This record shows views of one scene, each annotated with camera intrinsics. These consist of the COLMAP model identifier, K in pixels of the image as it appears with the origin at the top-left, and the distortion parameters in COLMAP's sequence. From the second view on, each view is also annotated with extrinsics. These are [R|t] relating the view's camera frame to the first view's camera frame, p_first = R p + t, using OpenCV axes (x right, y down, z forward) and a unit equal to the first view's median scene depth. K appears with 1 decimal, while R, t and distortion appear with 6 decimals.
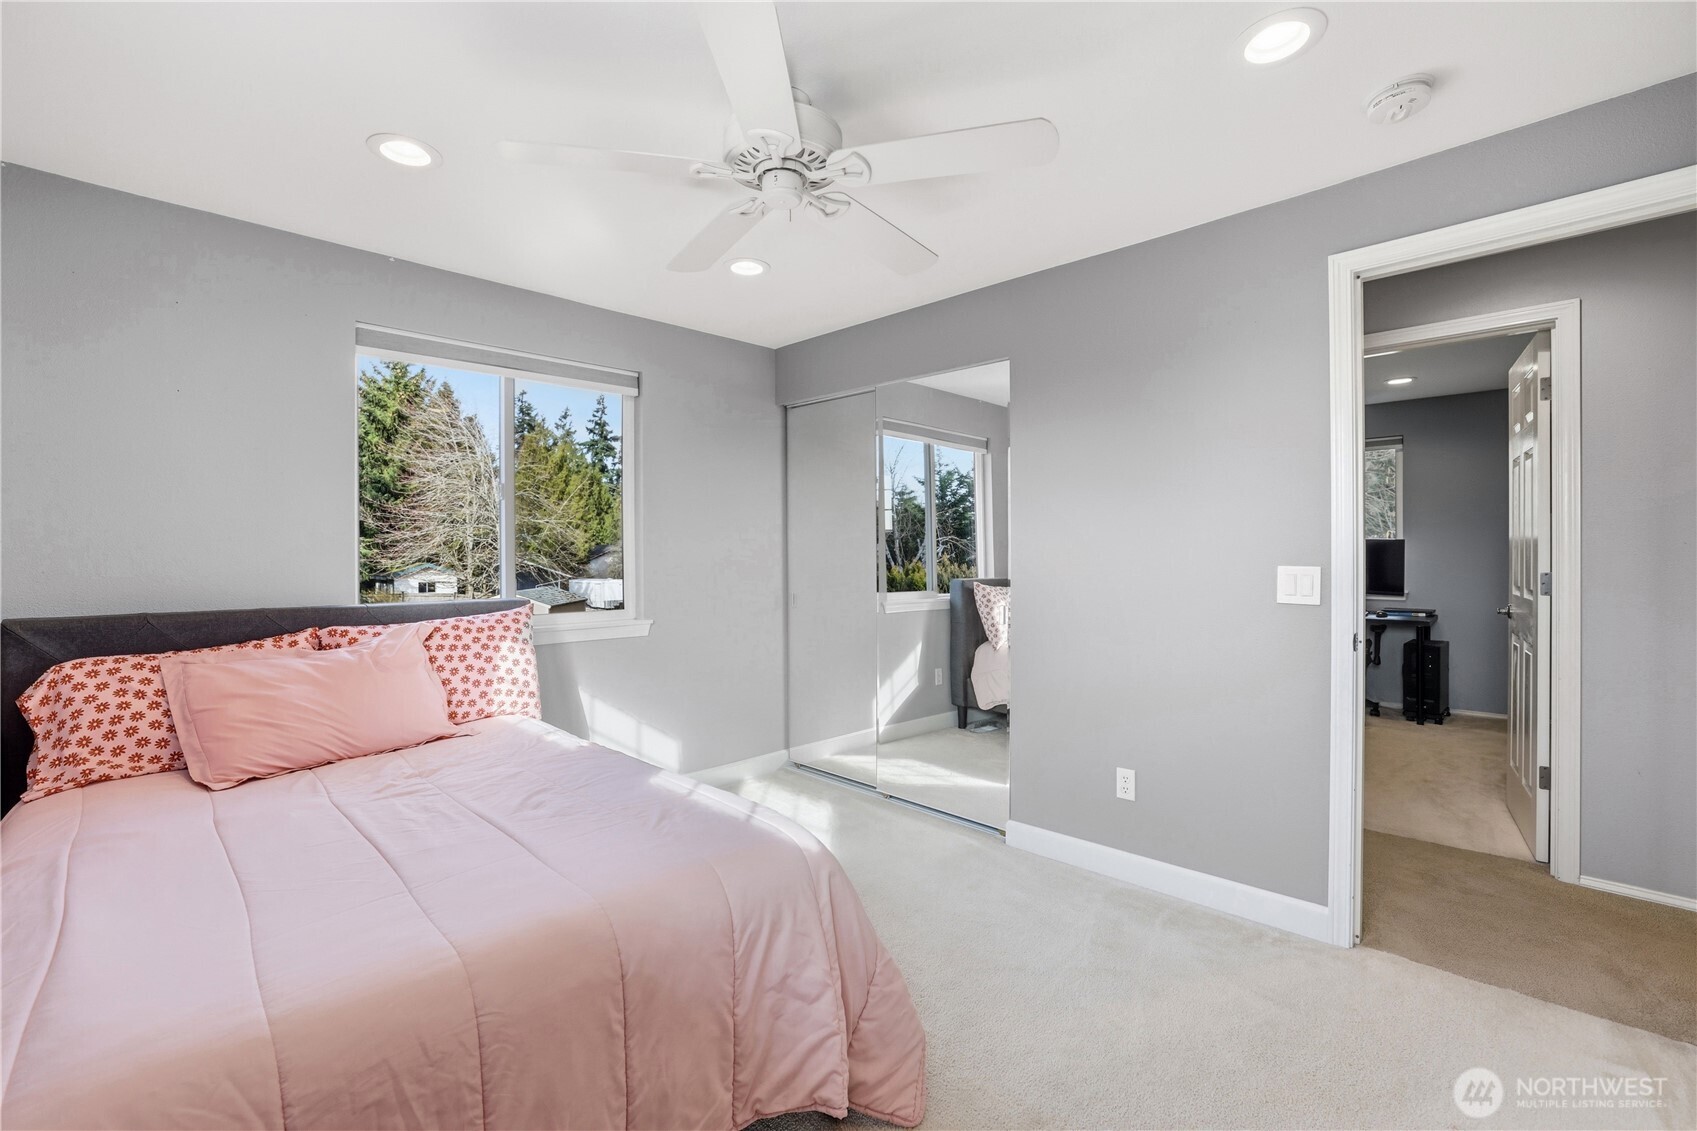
lens RADIAL K [[738.3, 0, 846.6], [0, 738.3, 553.0], [0, 0, 1]] dist [-0.047814, 0.018119]
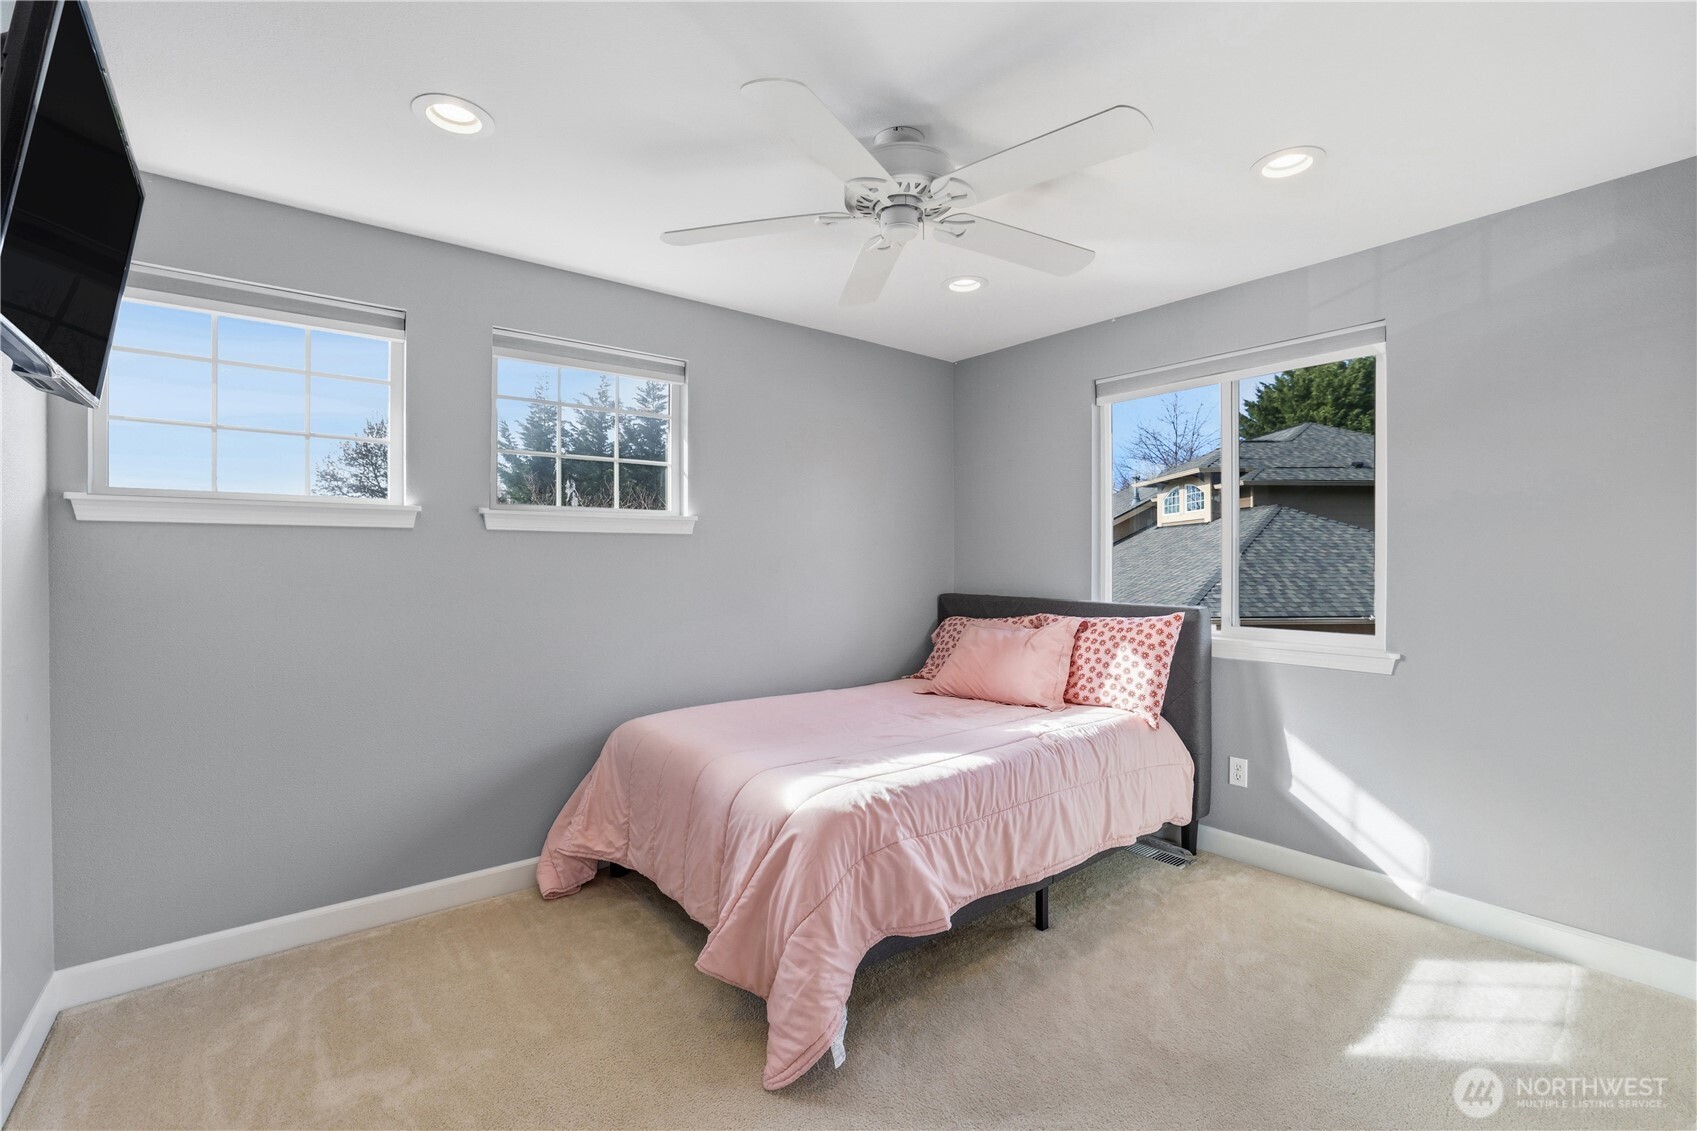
lens RADIAL K [[738.3, 0, 846.6], [0, 738.3, 553.0], [0, 0, 1]] dist [-0.047814, 0.018119]
pose [[-0.131082, -0.001206, -0.991371, 0.690955], [0.003624, 0.999992, -0.001695, -0.013267], [0.991365, -0.003815, -0.131076, 0.749653]]
